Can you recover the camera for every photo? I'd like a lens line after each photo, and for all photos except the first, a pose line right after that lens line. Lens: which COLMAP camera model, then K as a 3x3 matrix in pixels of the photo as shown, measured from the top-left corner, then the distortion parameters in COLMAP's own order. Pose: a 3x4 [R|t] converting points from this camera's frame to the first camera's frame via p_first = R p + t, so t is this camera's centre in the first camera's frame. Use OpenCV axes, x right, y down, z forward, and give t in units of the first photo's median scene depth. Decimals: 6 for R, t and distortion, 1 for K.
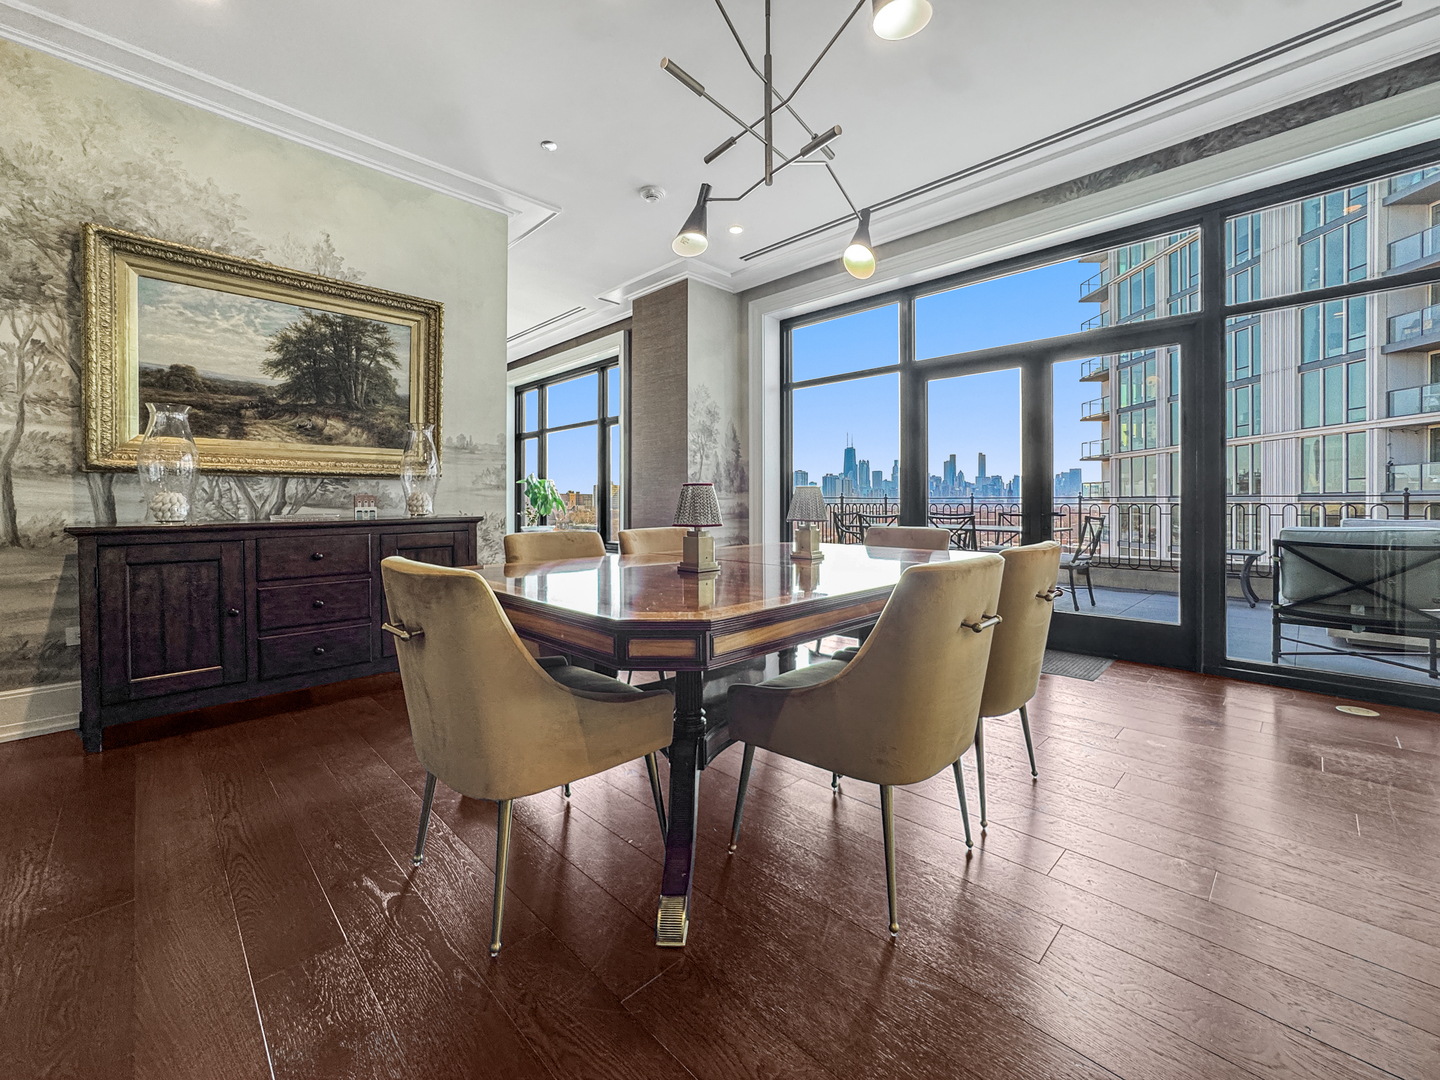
lens RADIAL K [[577.3, 0, 718.8], [0, 577.3, 508.7], [0, 0, 1]] dist [-0.013688, 0.003956]
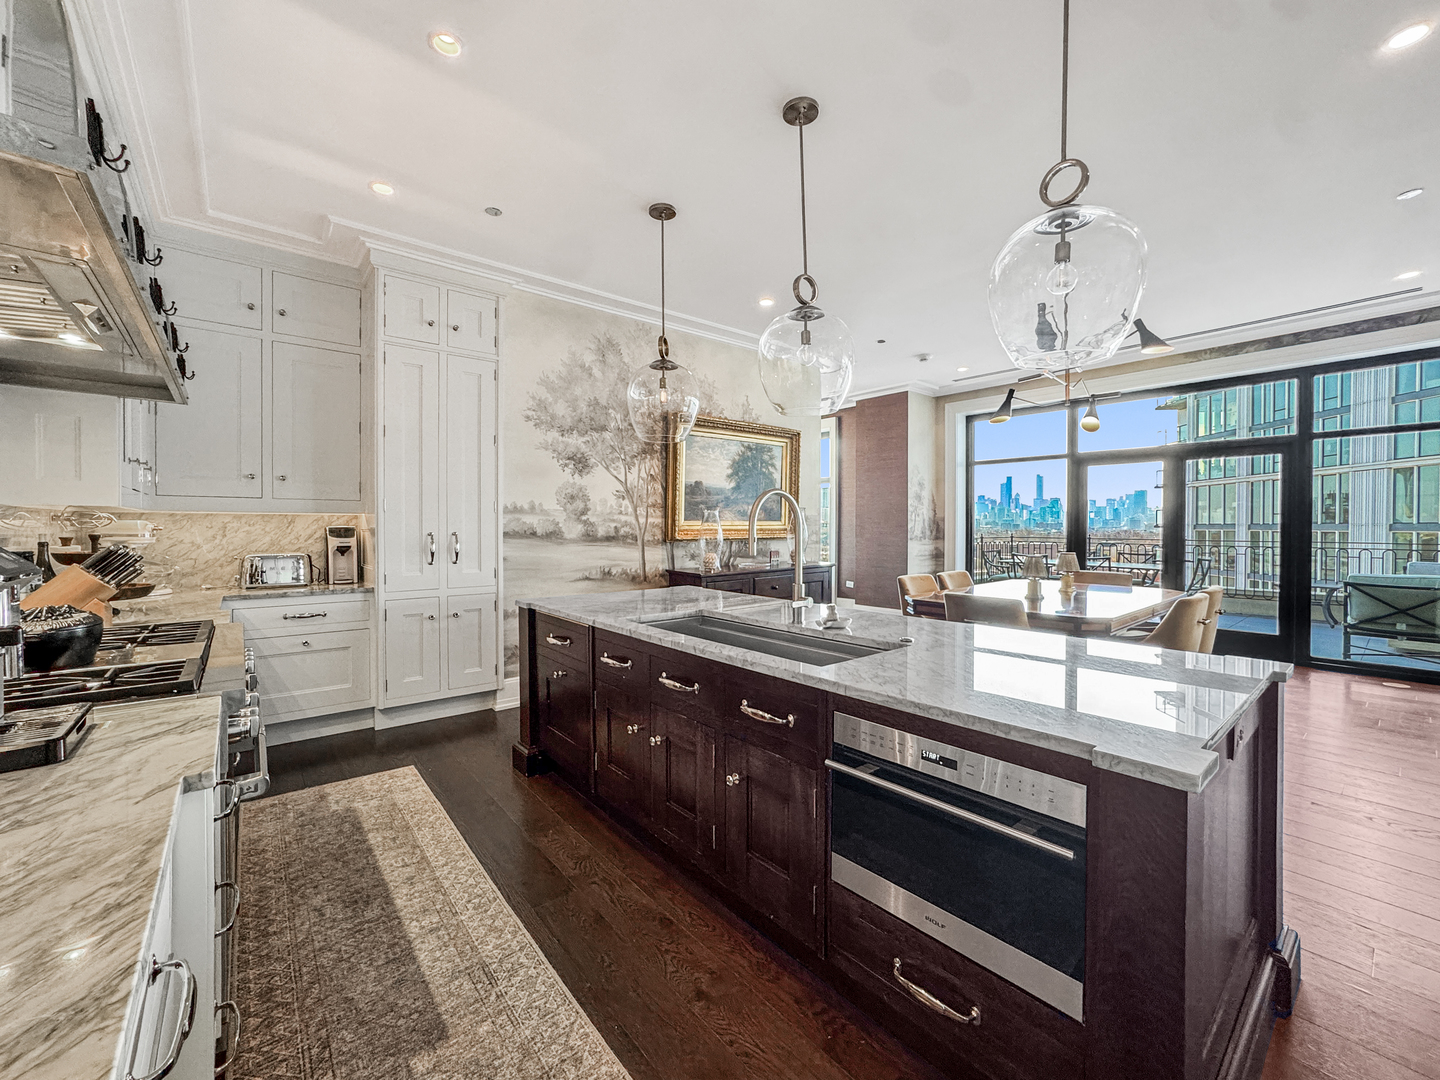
lens RADIAL K [[577.3, 0, 715.3], [0, 577.3, 534.8], [0, 0, 1]] dist [-0.013688, 0.003956]
pose [[0.996734, 0.003765, -0.080672, -0.594544], [-0.003136, 0.999964, 0.007925, -0.076625], [0.080699, -0.007646, 0.996709, -0.665451]]
